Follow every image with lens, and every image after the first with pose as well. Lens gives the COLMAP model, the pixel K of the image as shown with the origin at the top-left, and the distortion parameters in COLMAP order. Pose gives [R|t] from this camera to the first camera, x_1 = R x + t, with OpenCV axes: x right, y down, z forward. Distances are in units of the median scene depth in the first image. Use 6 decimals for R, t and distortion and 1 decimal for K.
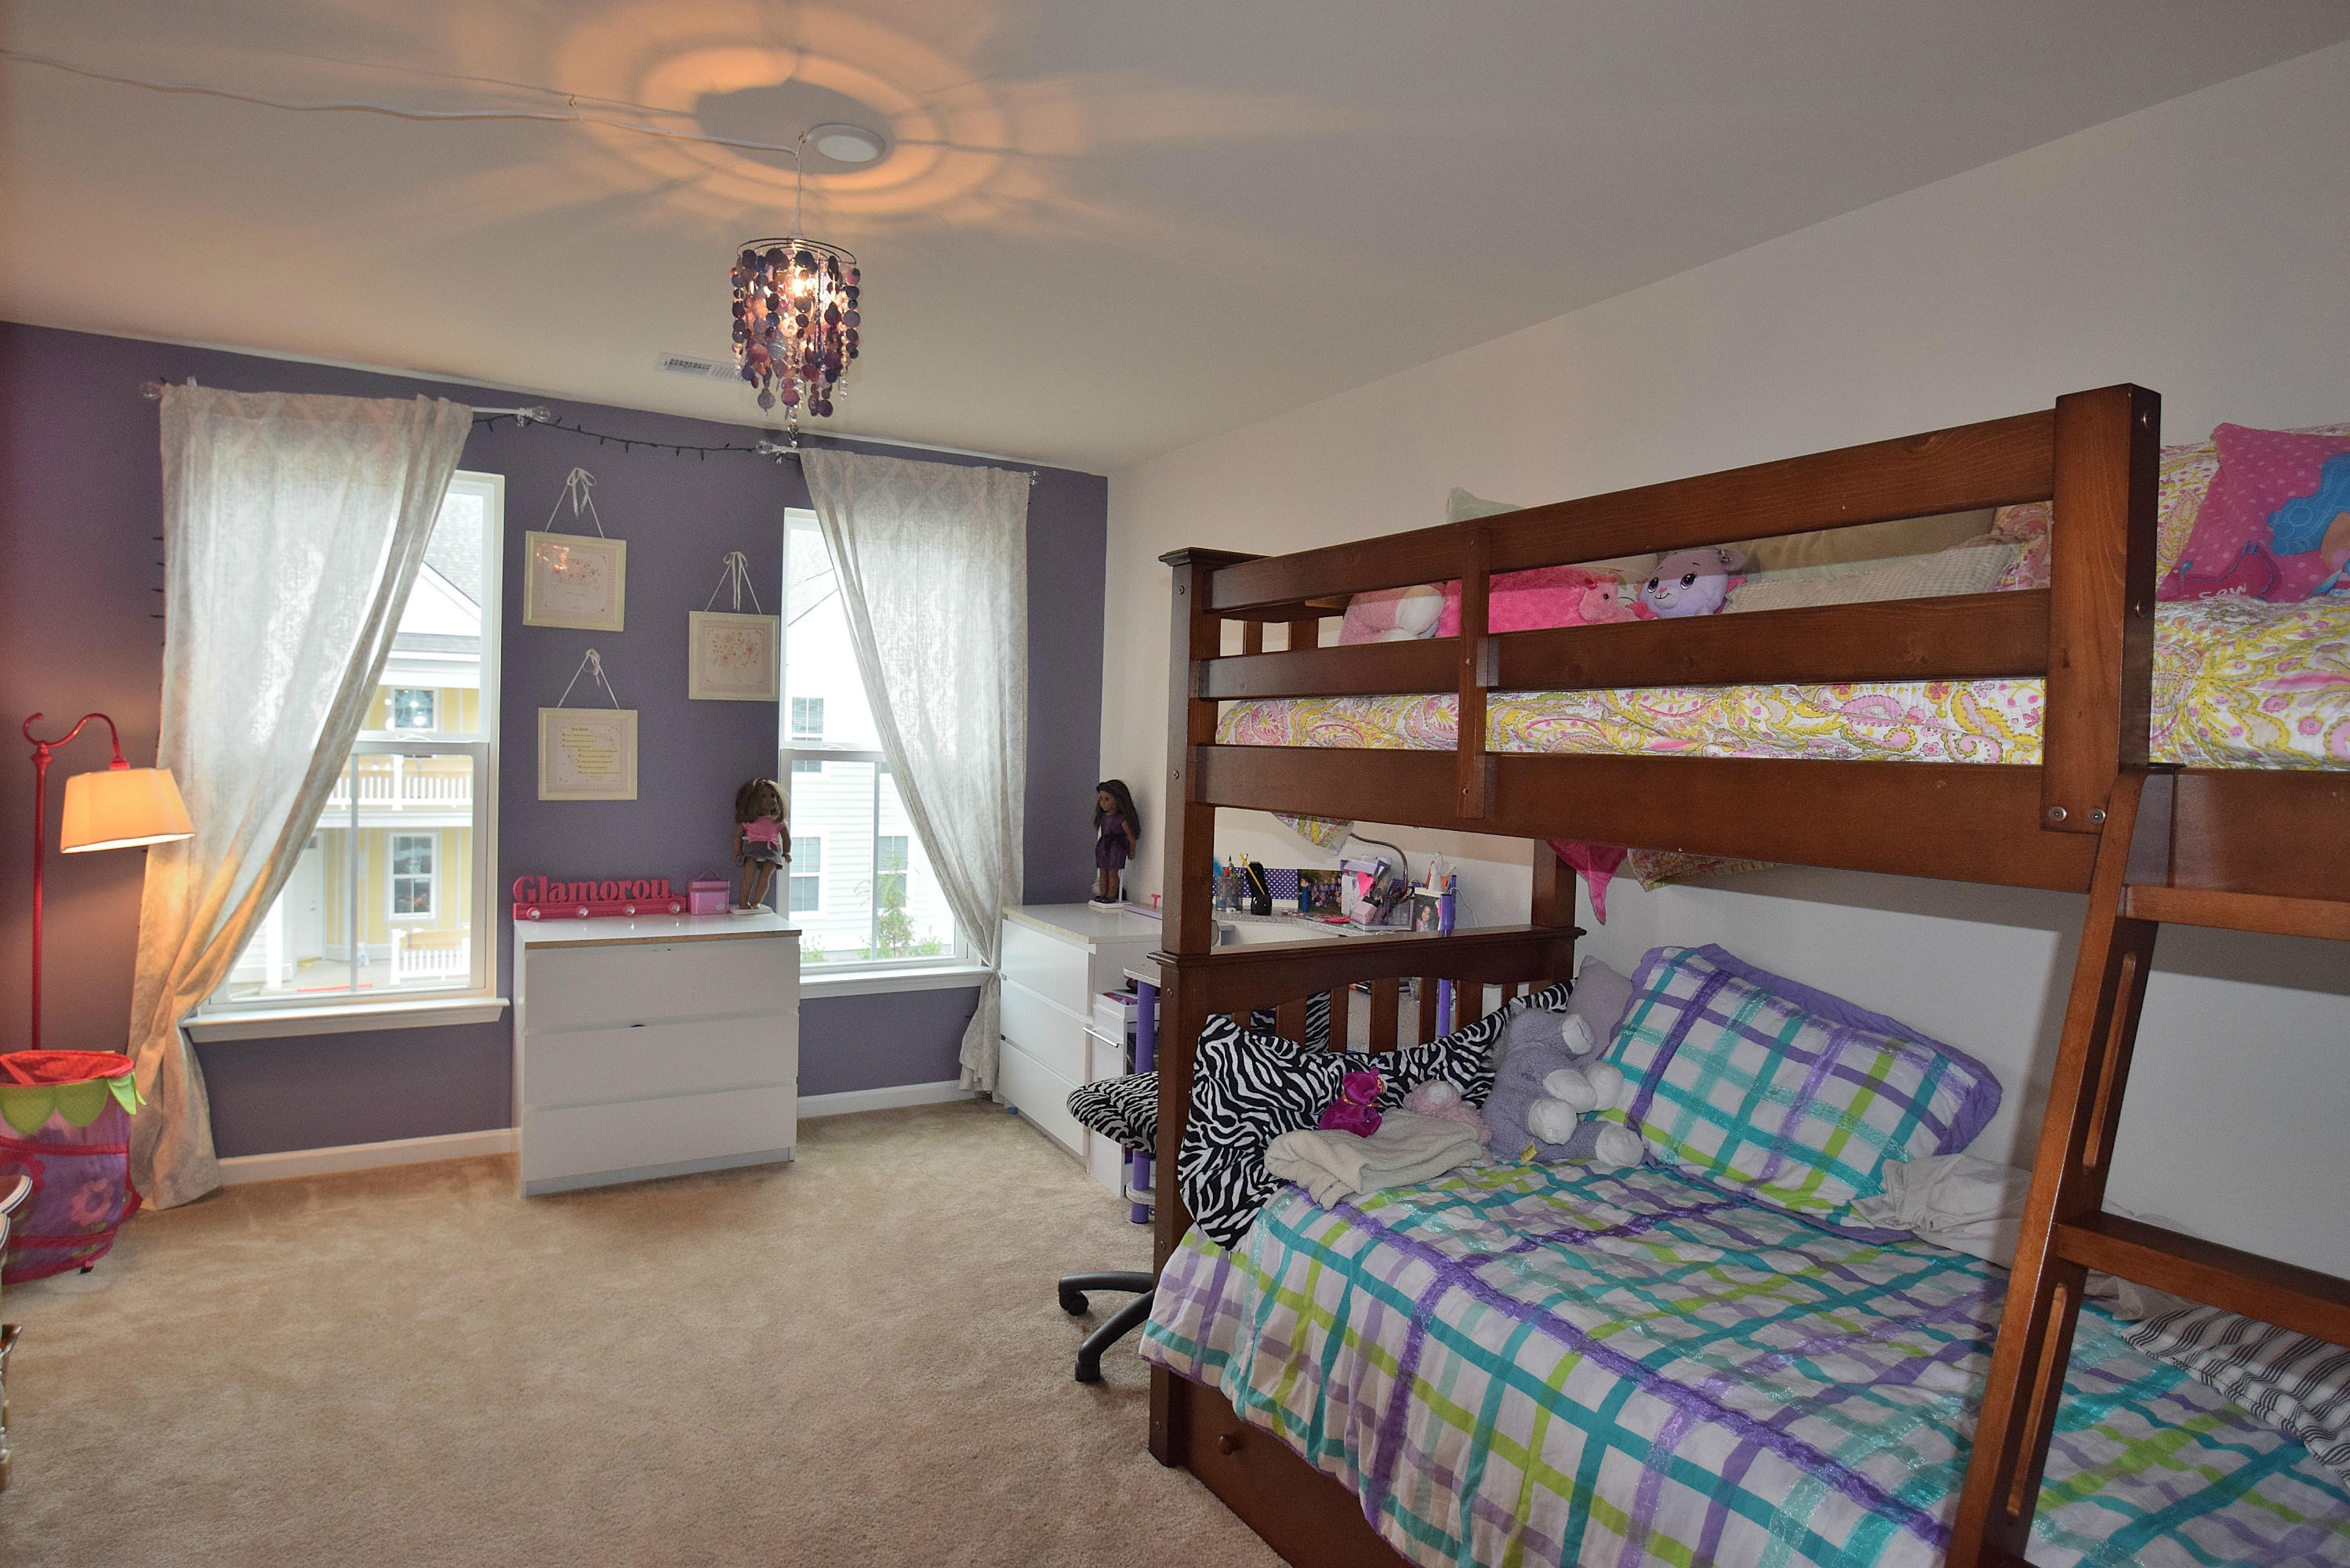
lens RADIAL K [[1330.1, 0, 1174.6], [0, 1330.1, 775.1], [0, 0, 1]] dist [-0.027794, 0.001191]
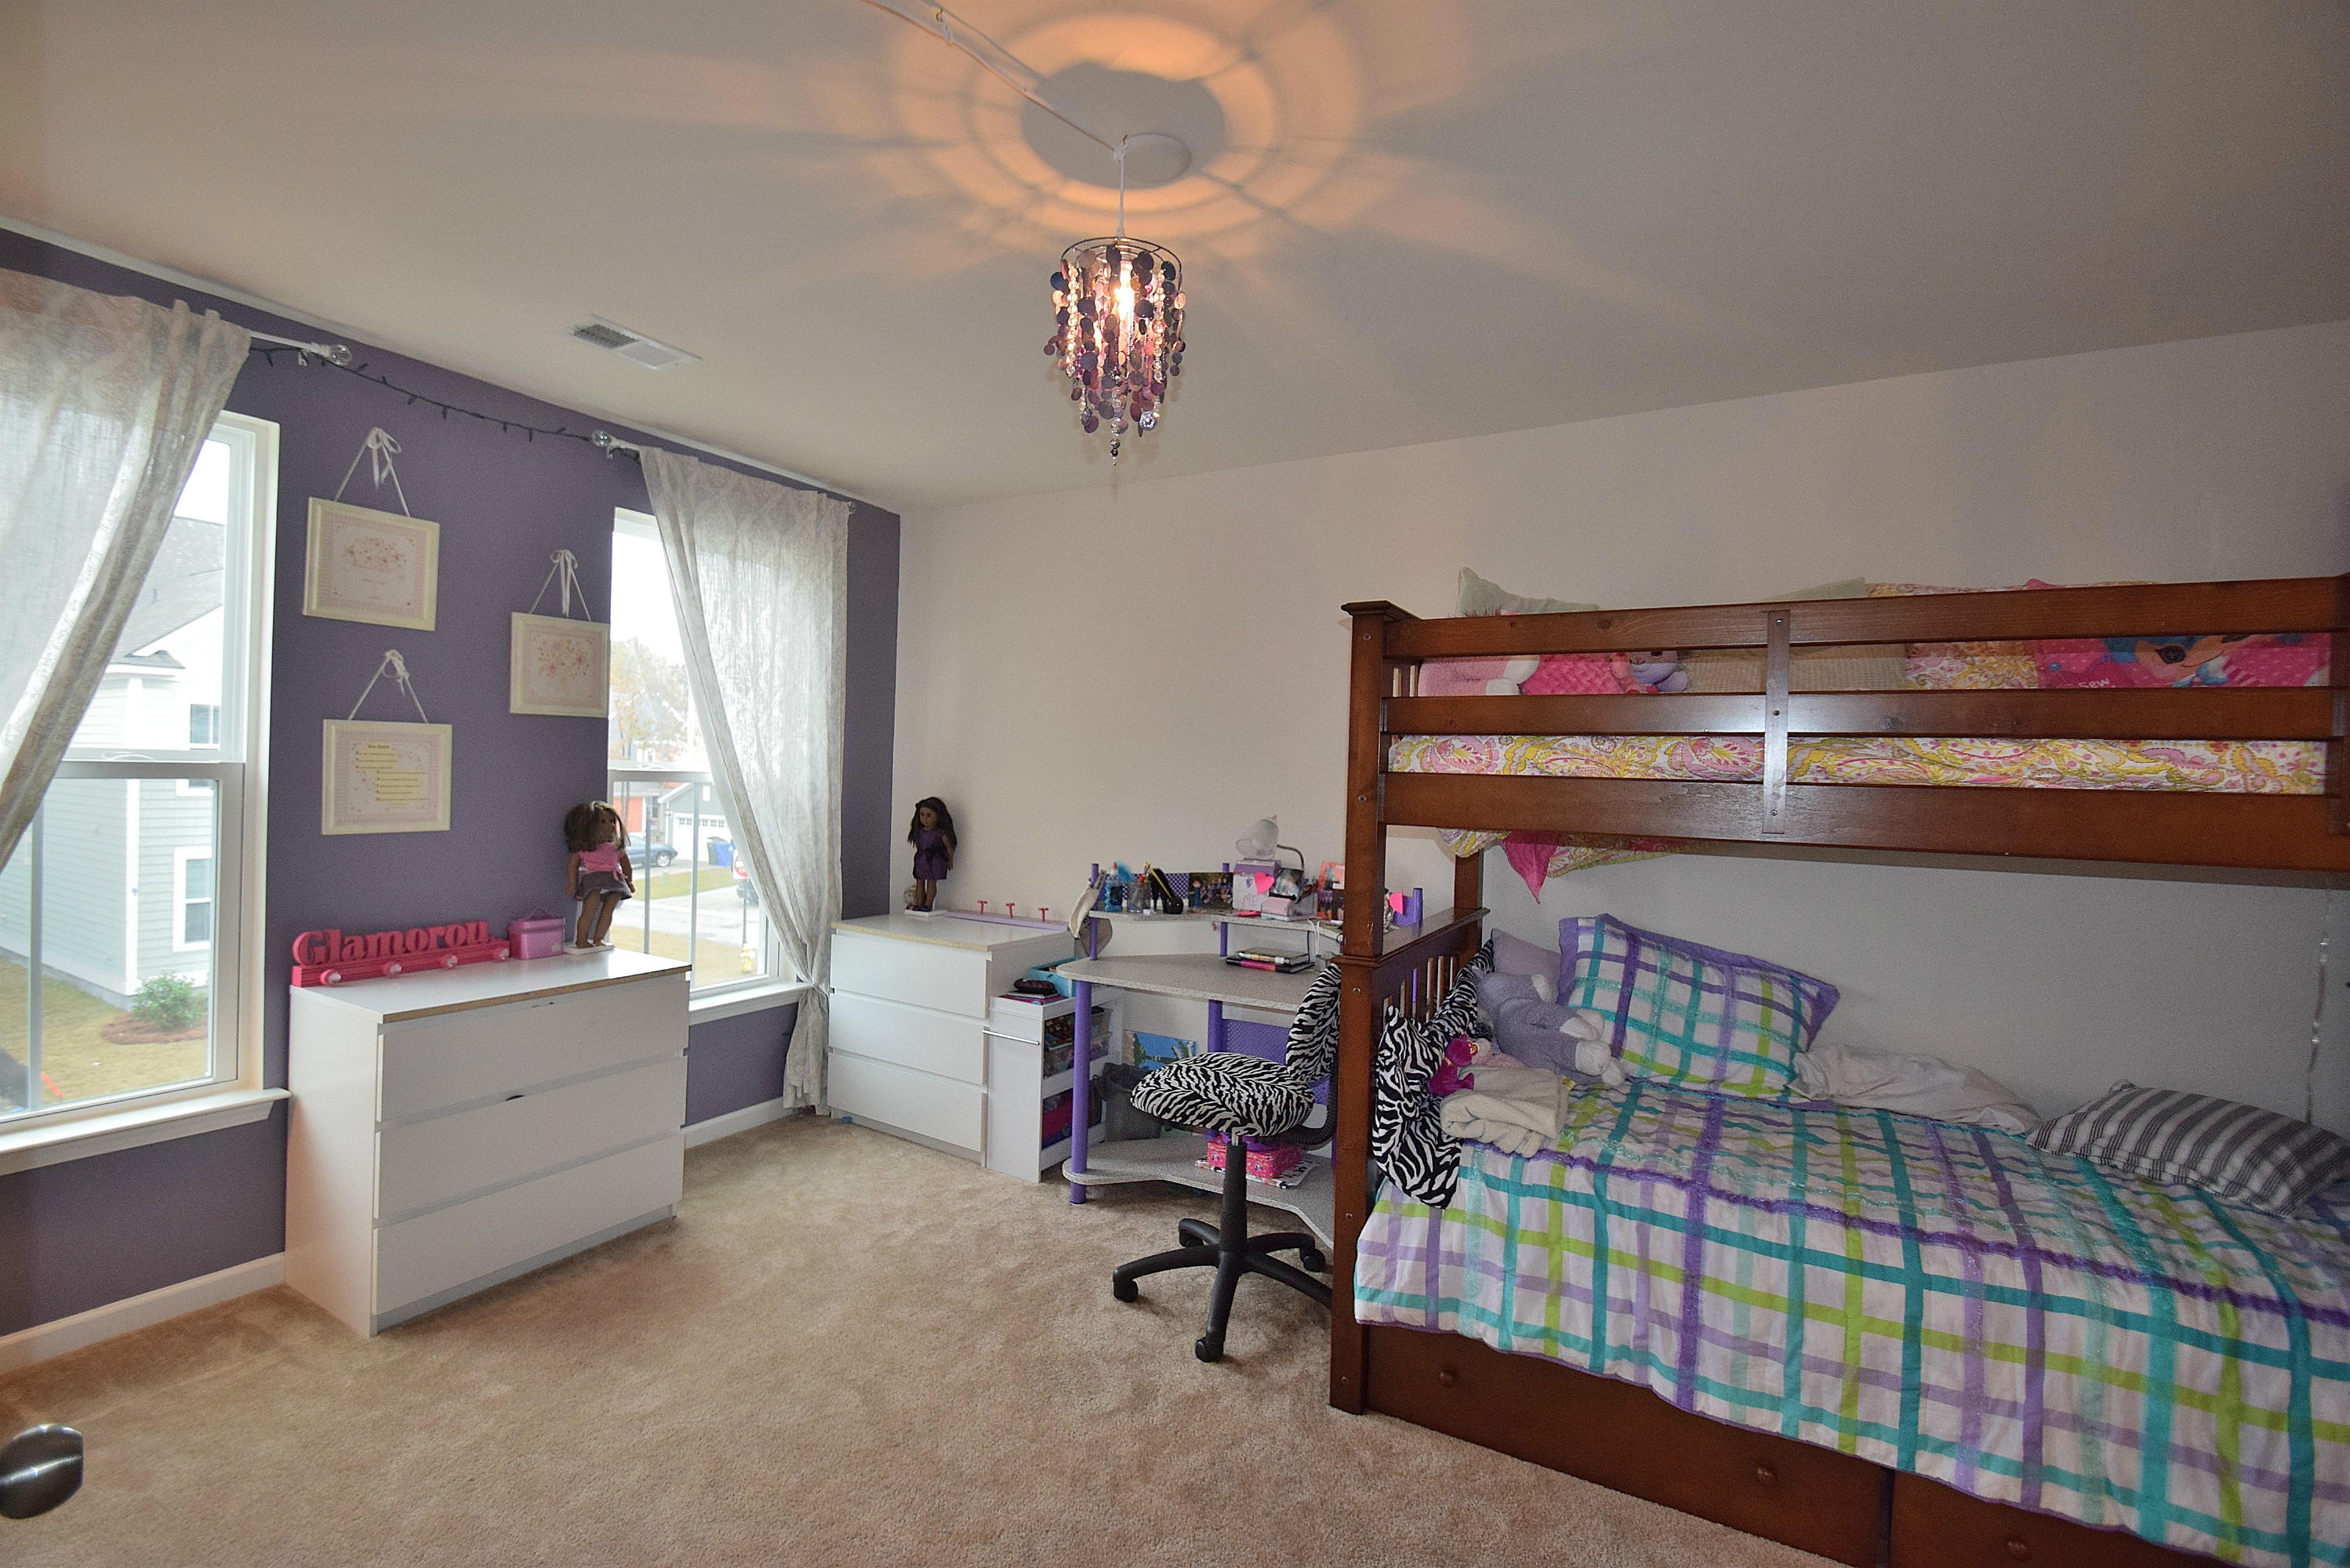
lens RADIAL K [[1060.6, 0, 1169.9], [0, 1060.6, 773.3], [0, 0, 1]] dist [0.000329, -0.011104]
pose [[0.859379, -0.003531, 0.511327, -0.405595], [0.007122, 0.999962, -0.005065, -0.012514], [-0.511289, 0.007994, 0.859371, 0.204561]]
